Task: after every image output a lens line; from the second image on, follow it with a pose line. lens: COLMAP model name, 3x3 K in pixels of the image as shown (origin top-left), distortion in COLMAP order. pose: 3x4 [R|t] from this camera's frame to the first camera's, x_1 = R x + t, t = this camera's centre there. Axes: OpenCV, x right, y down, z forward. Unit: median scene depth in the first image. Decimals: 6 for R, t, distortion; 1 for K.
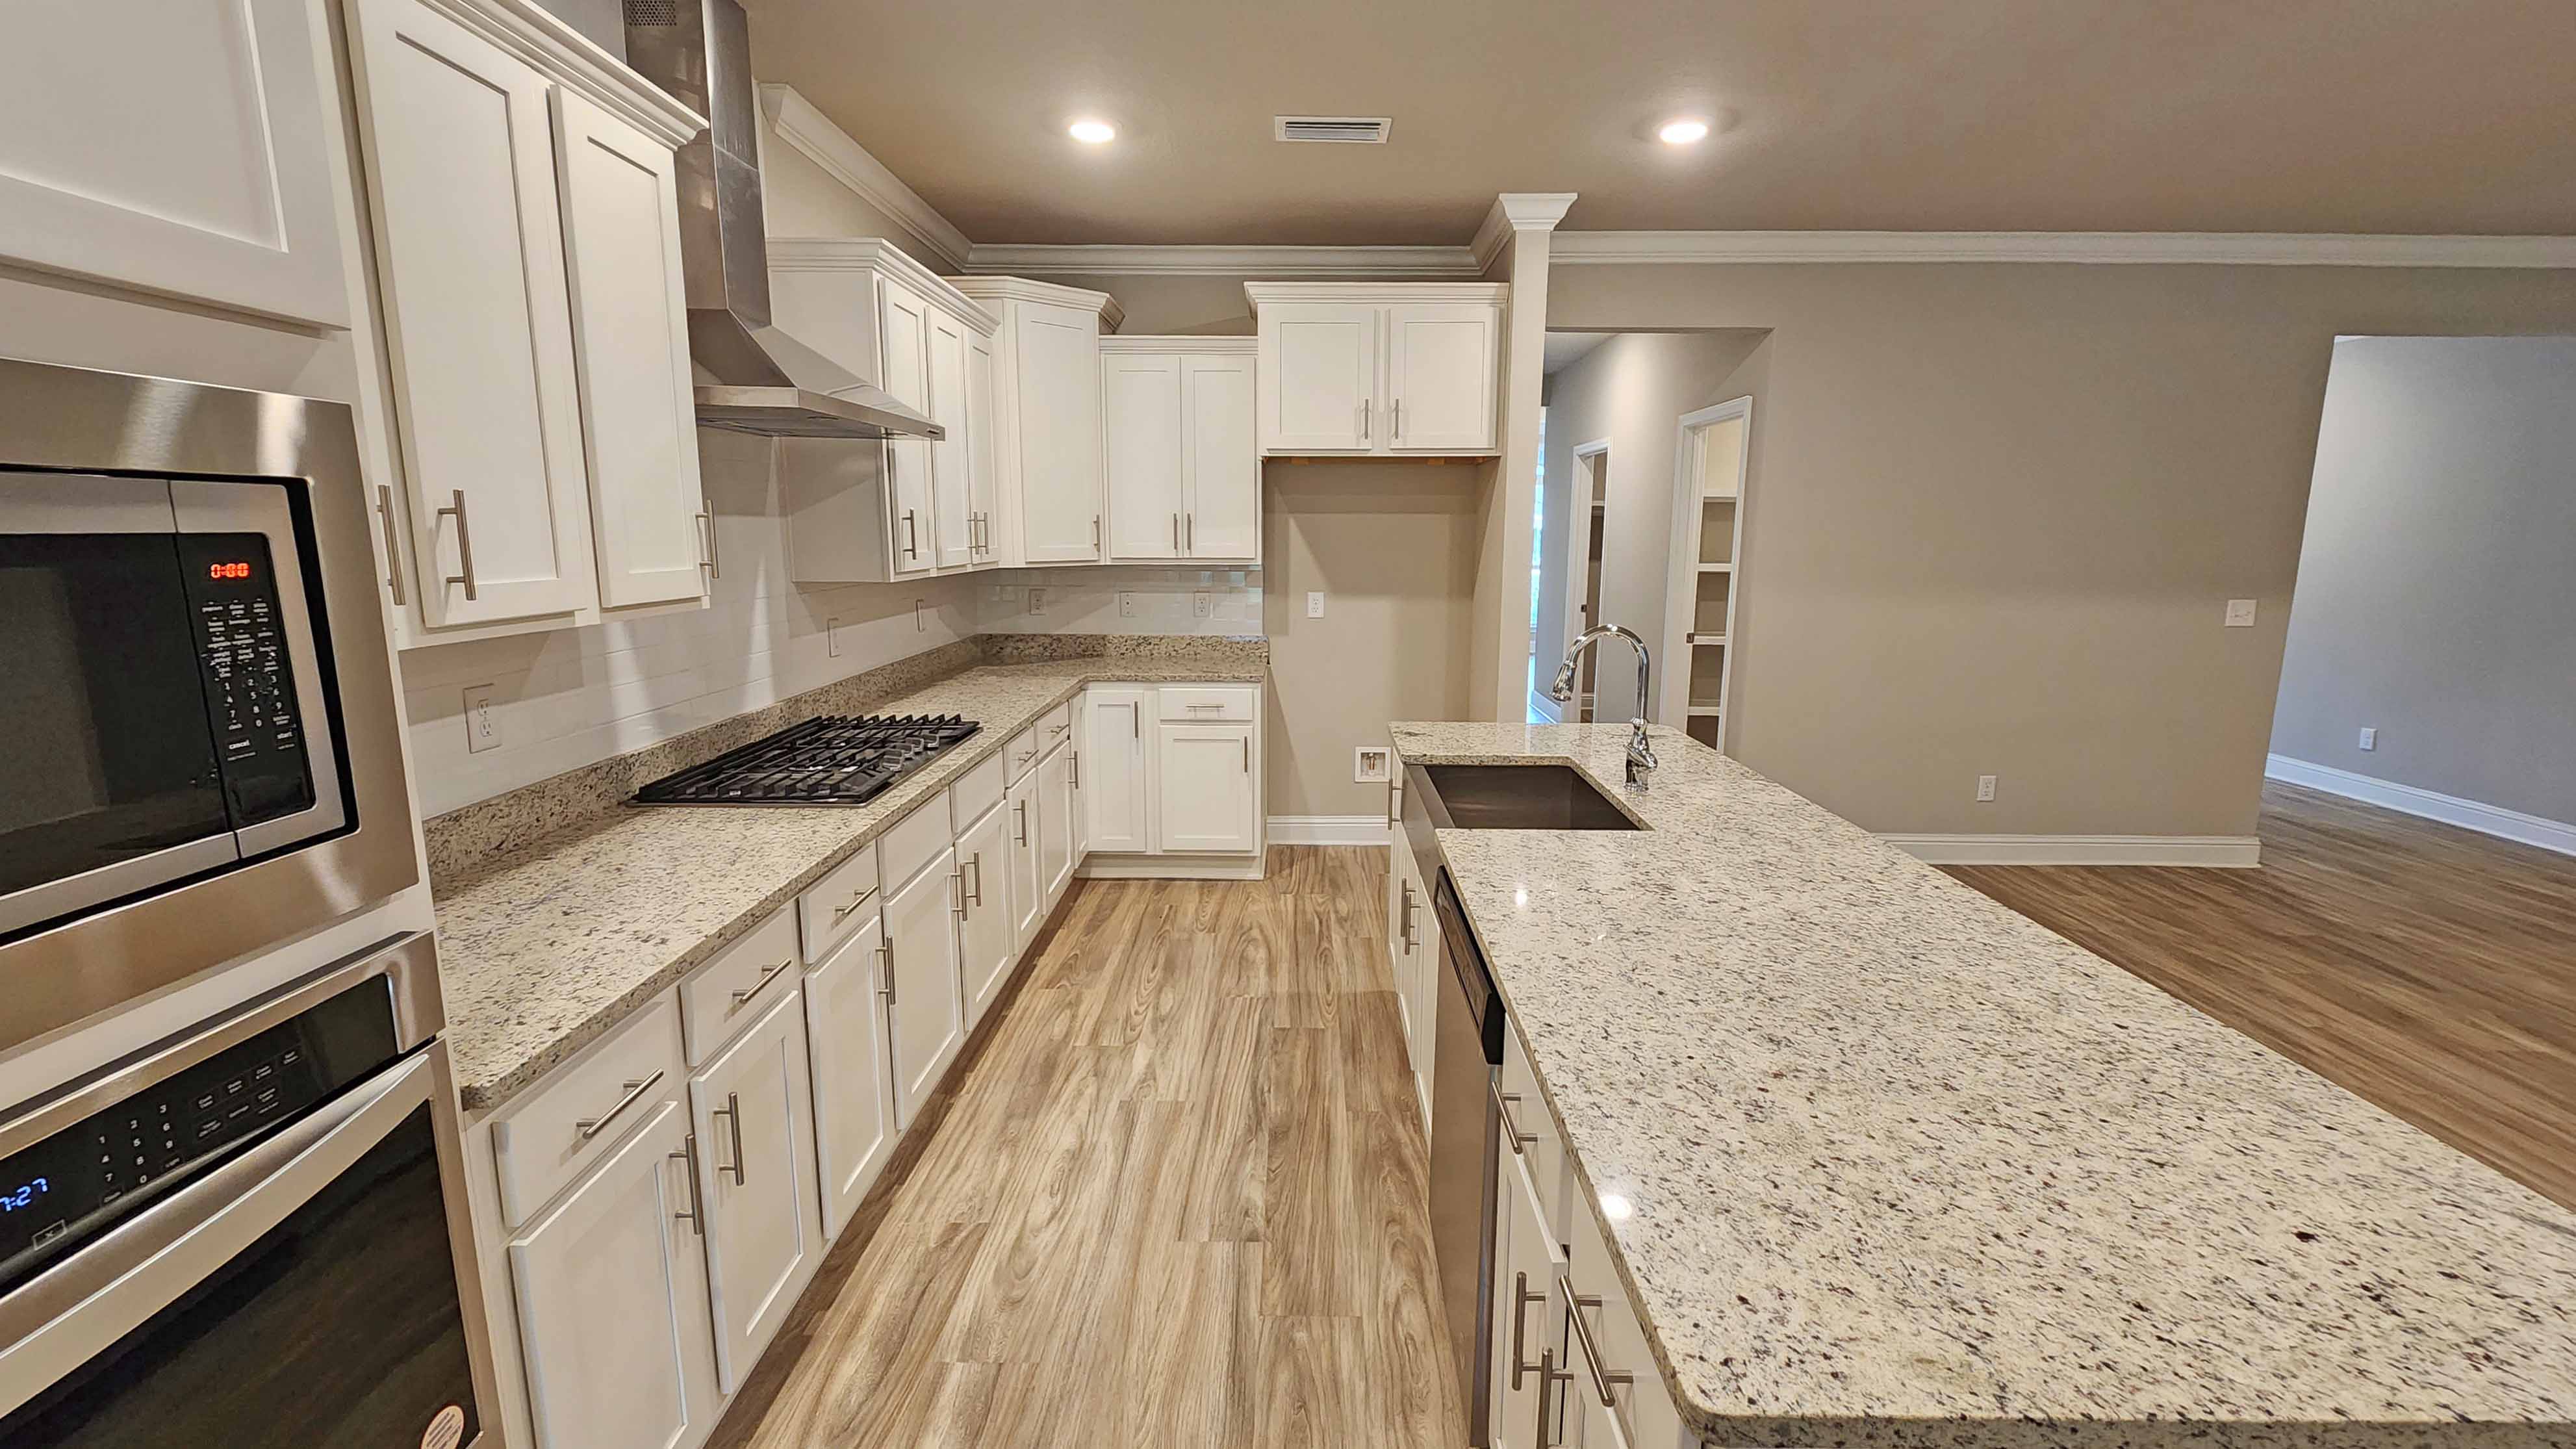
lens RADIAL K [[1076.7, 0, 1300.2], [0, 1076.7, 718.1], [0, 0, 1]] dist [0.001111, -0.000720]
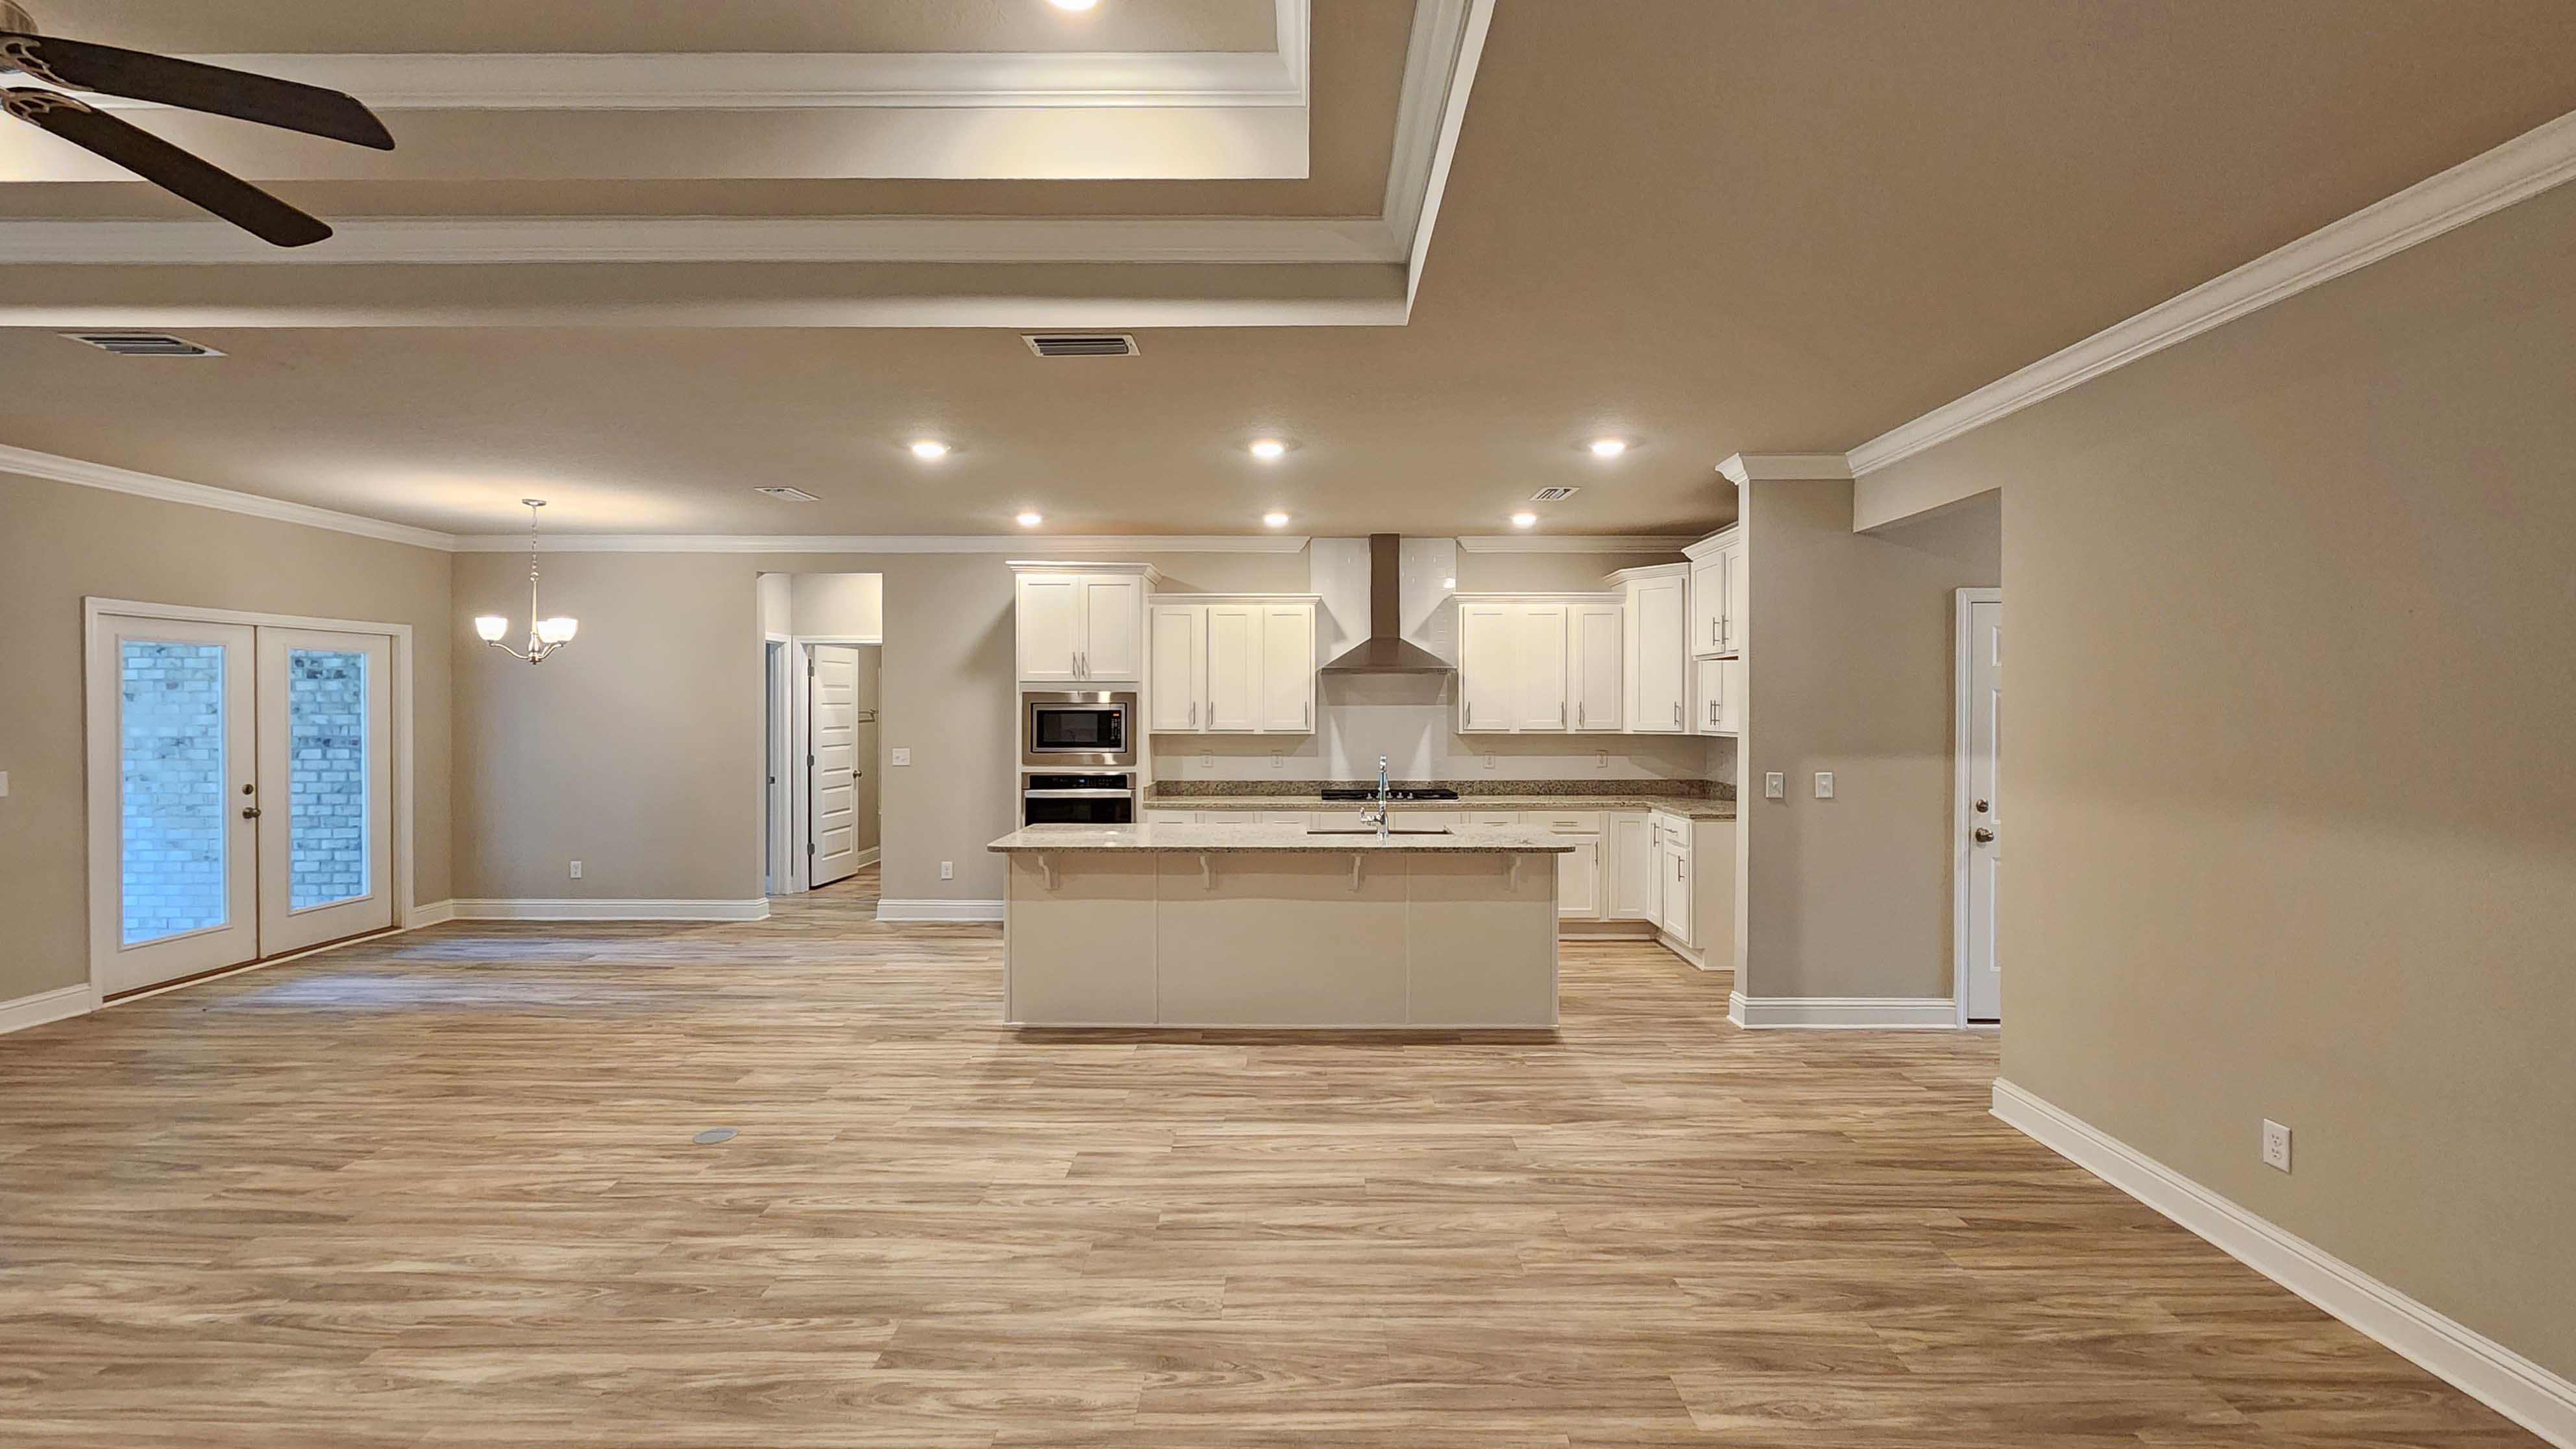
lens RADIAL K [[1076.7, 0, 1271.1], [0, 1076.7, 716.9], [0, 0, 1]] dist [0.001111, -0.000720]
pose [[-0.028371, 0.007902, -0.999566, 2.183961], [-0.176562, 0.984206, 0.012792, -0.135625], [0.983881, 0.176848, -0.026528, 0.750720]]
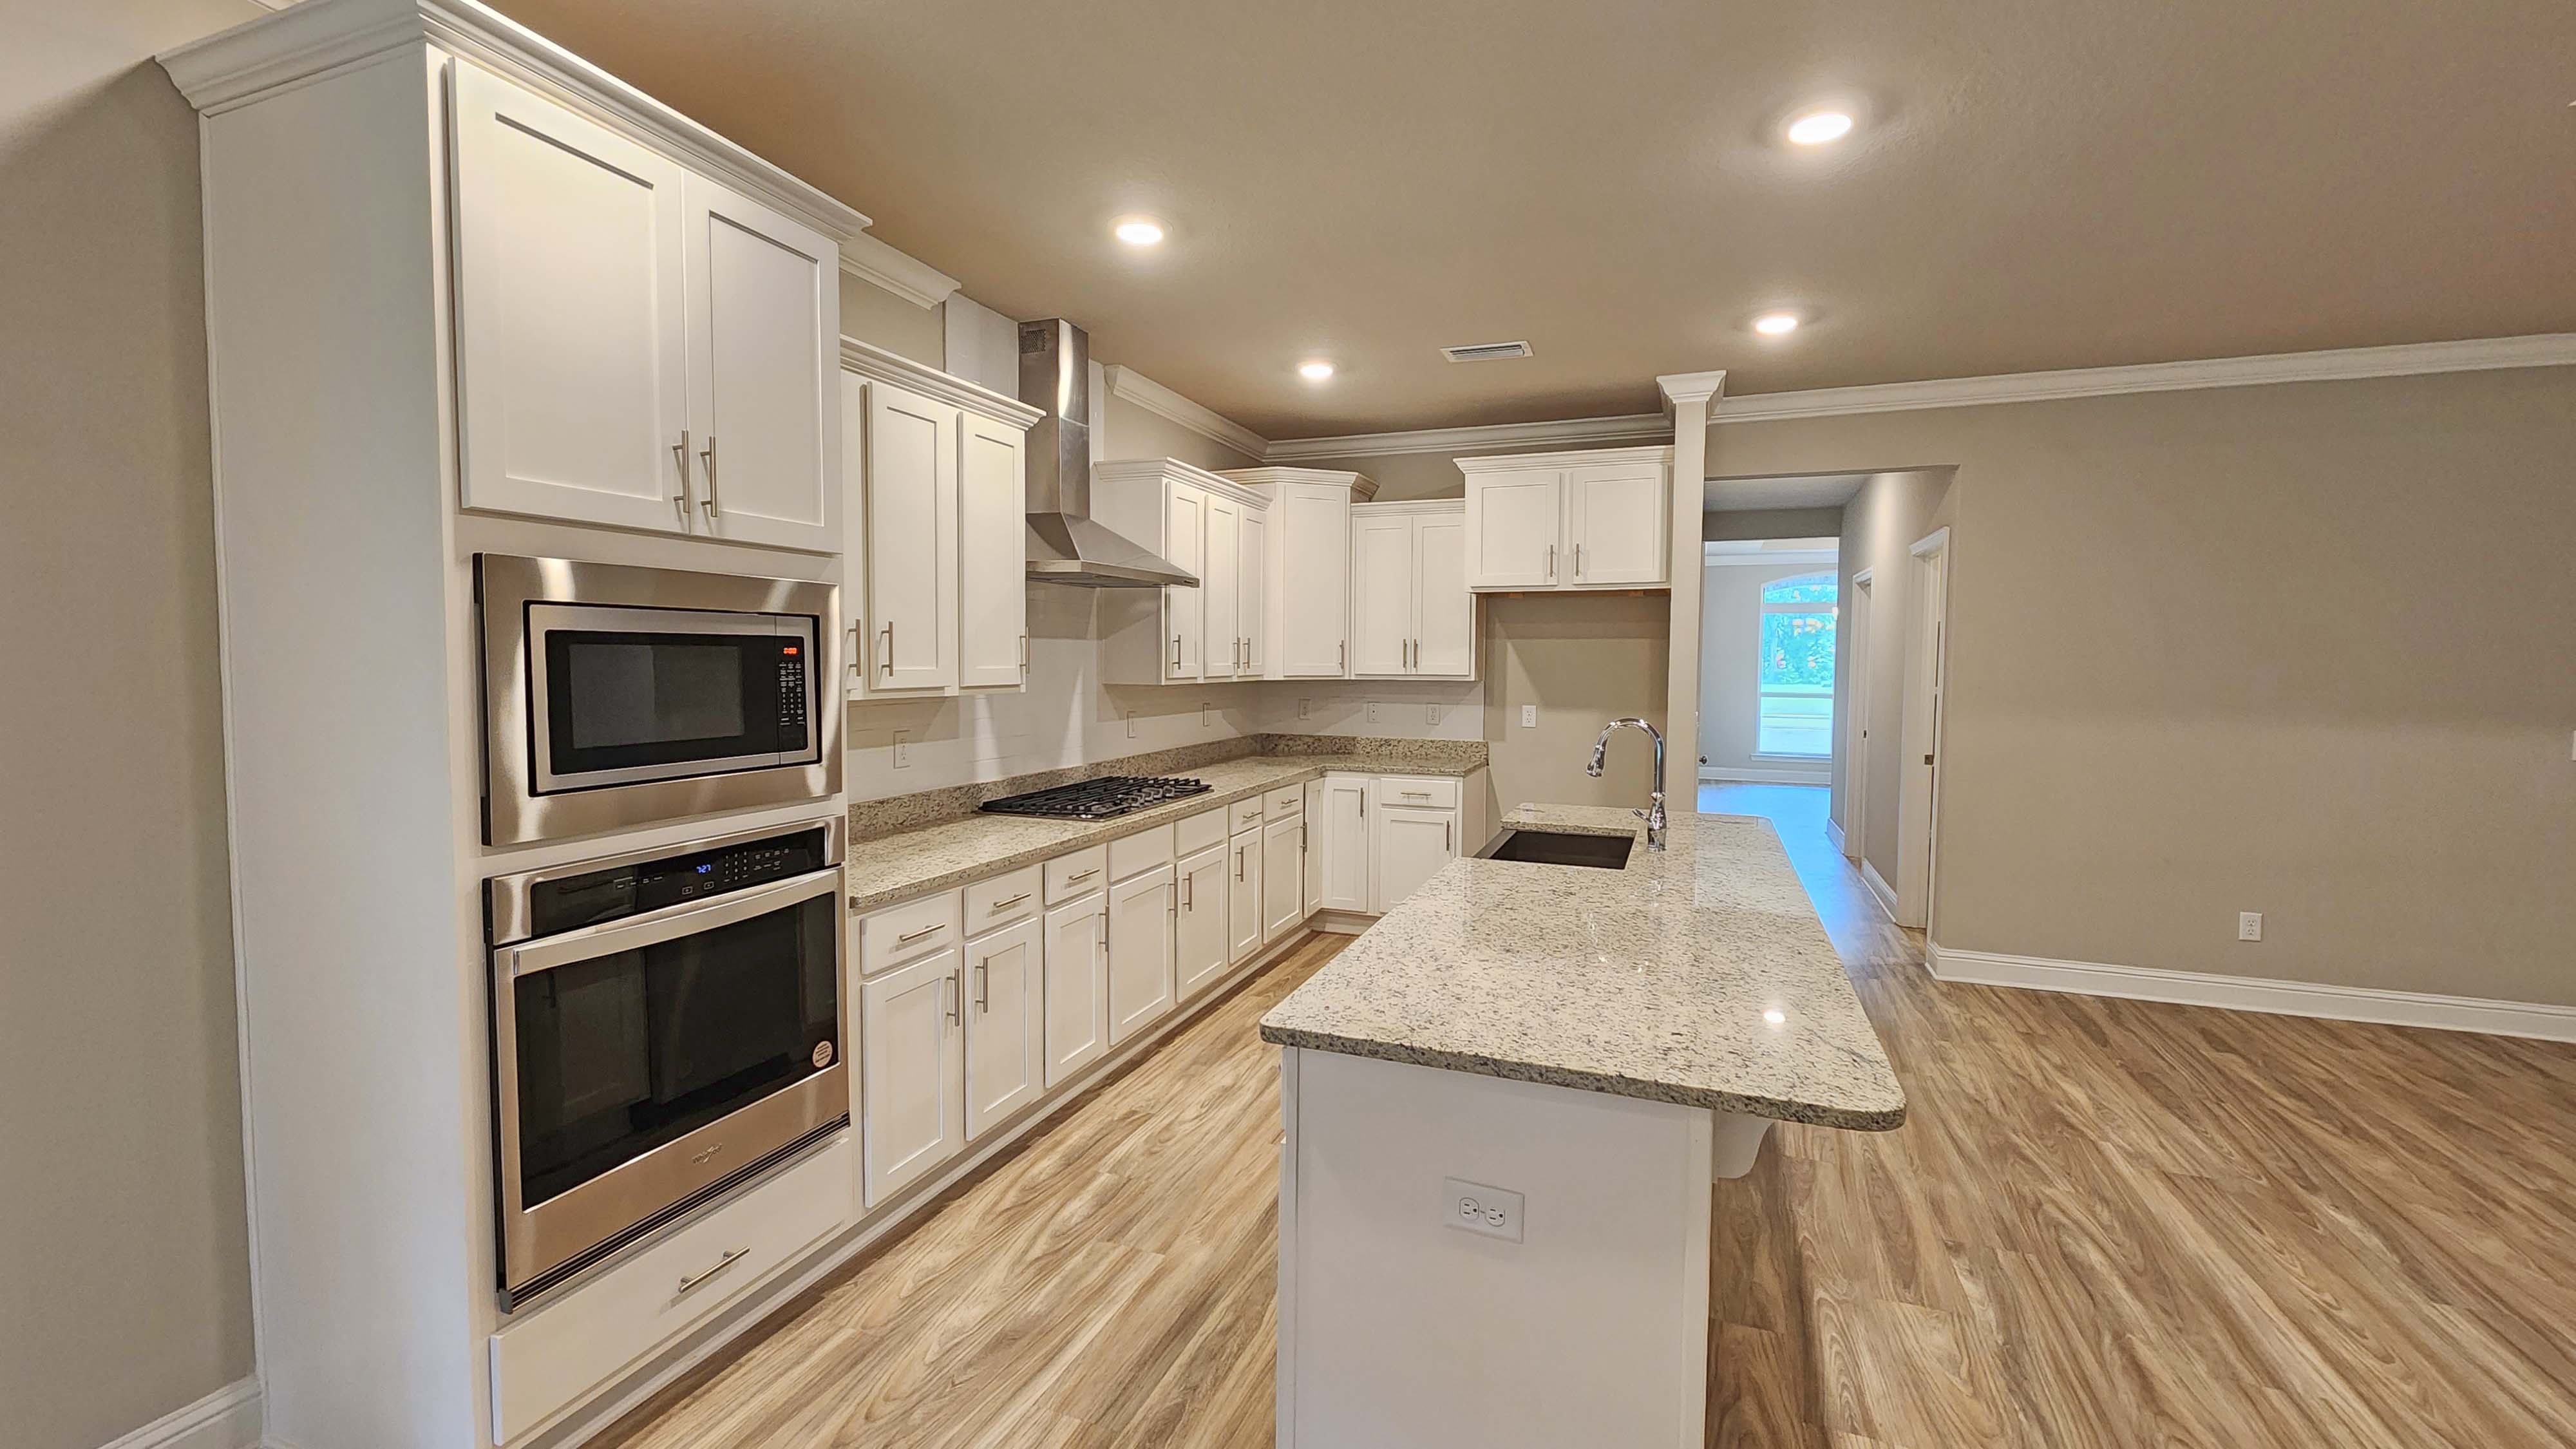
lens RADIAL K [[1076.6, 0, 1295.7], [0, 1076.6, 717.9], [0, 0, 1]] dist [0.001111, -0.000720]
pose [[0.935784, 0.021737, -0.351904, 0.332288], [-0.064179, 0.991924, -0.109394, 0.072169], [0.346684, 0.124954, 0.929622, -0.302303]]
